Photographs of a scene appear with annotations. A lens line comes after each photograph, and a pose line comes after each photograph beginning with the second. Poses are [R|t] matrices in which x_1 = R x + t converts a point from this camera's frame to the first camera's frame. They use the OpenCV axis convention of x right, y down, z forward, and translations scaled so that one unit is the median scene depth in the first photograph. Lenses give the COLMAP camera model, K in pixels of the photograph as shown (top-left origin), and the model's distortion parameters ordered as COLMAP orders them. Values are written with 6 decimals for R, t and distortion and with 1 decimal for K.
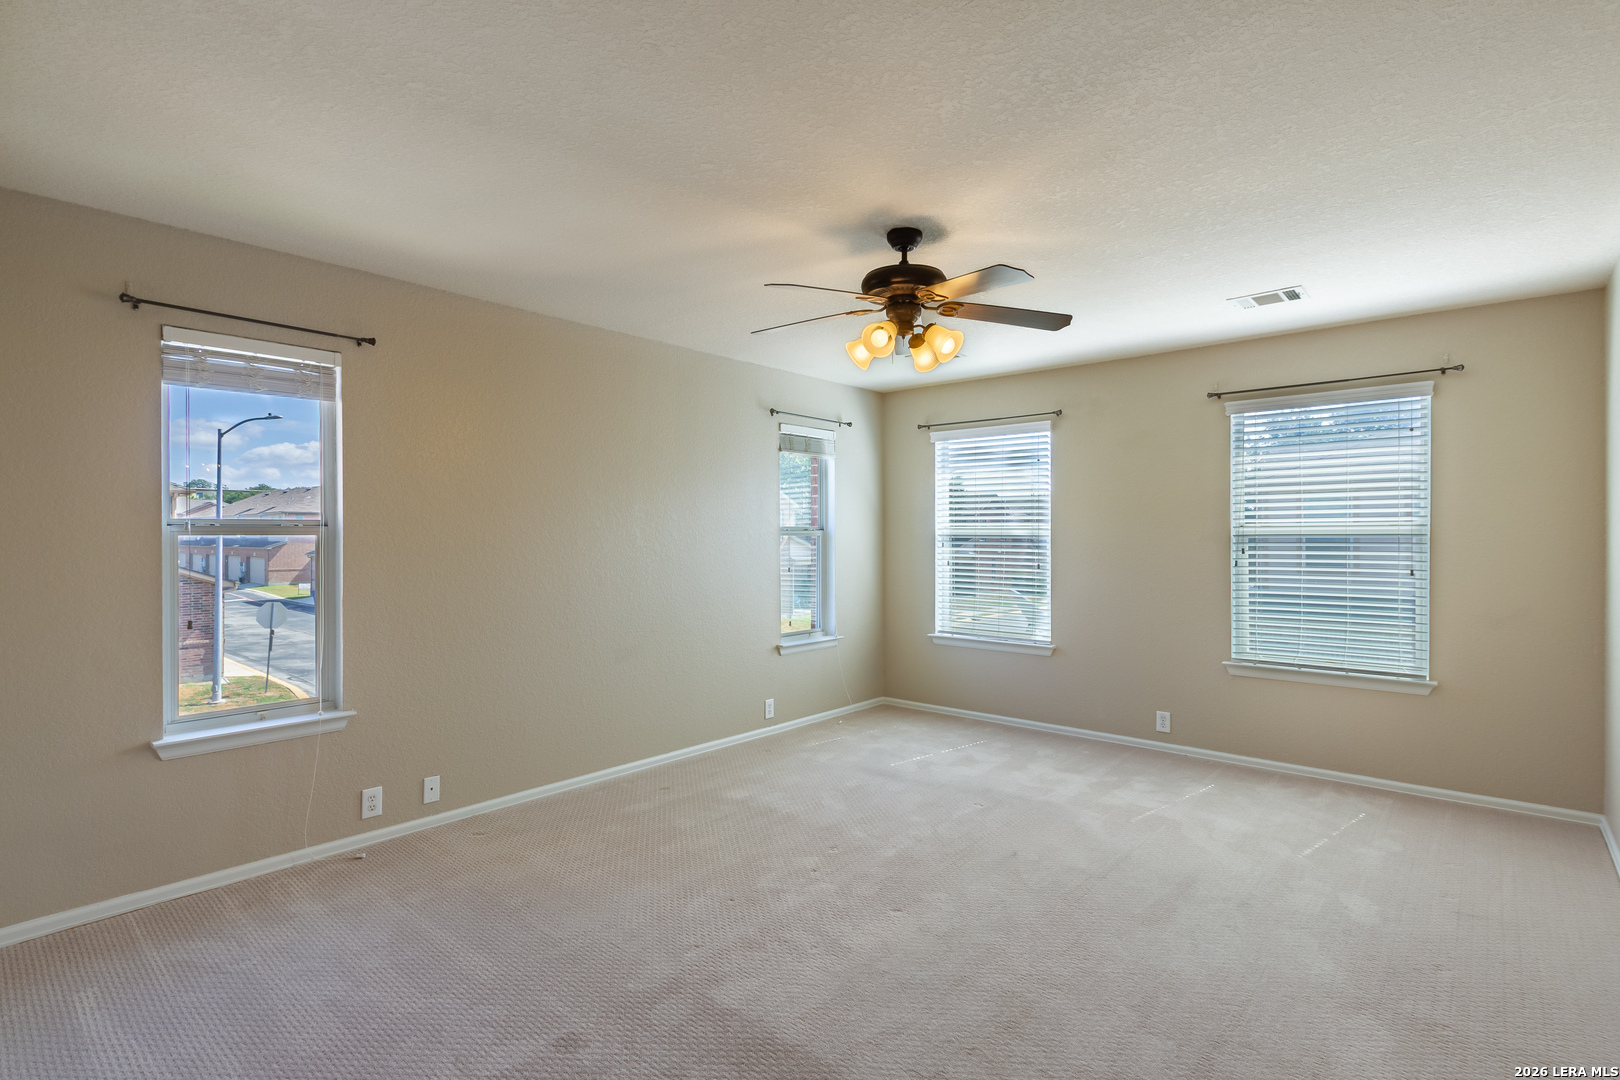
lens RADIAL K [[769.1, 0, 792.4], [0, 769.1, 543.3], [0, 0, 1]] dist [-0.000120, -0.000054]
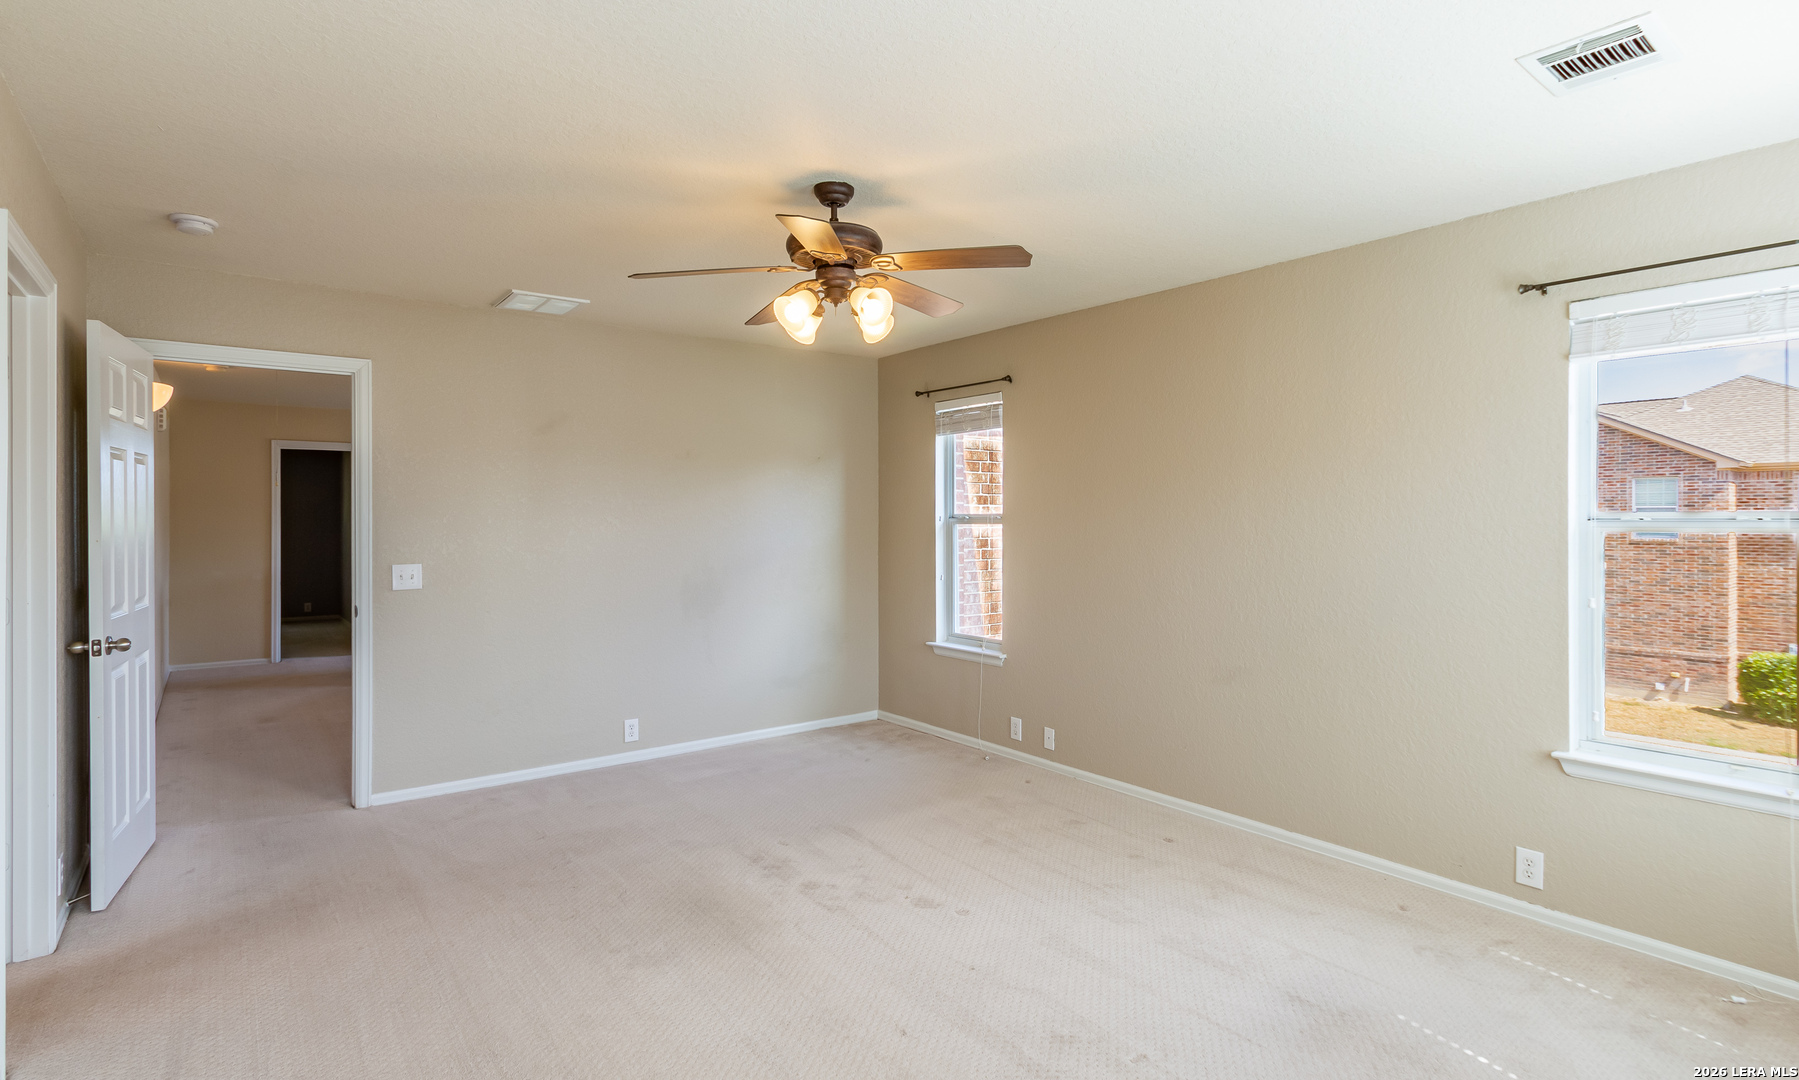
lens RADIAL K [[884.4, 0, 899.5], [0, 884.4, 540.0], [0, 0, 1]] dist [-0.020408, 0.000021]
pose [[-0.183972, 0.025948, -0.982589, 0.897716], [-0.010296, 0.999546, 0.028323, -0.024013], [0.982877, 0.015328, -0.183622, 1.003829]]
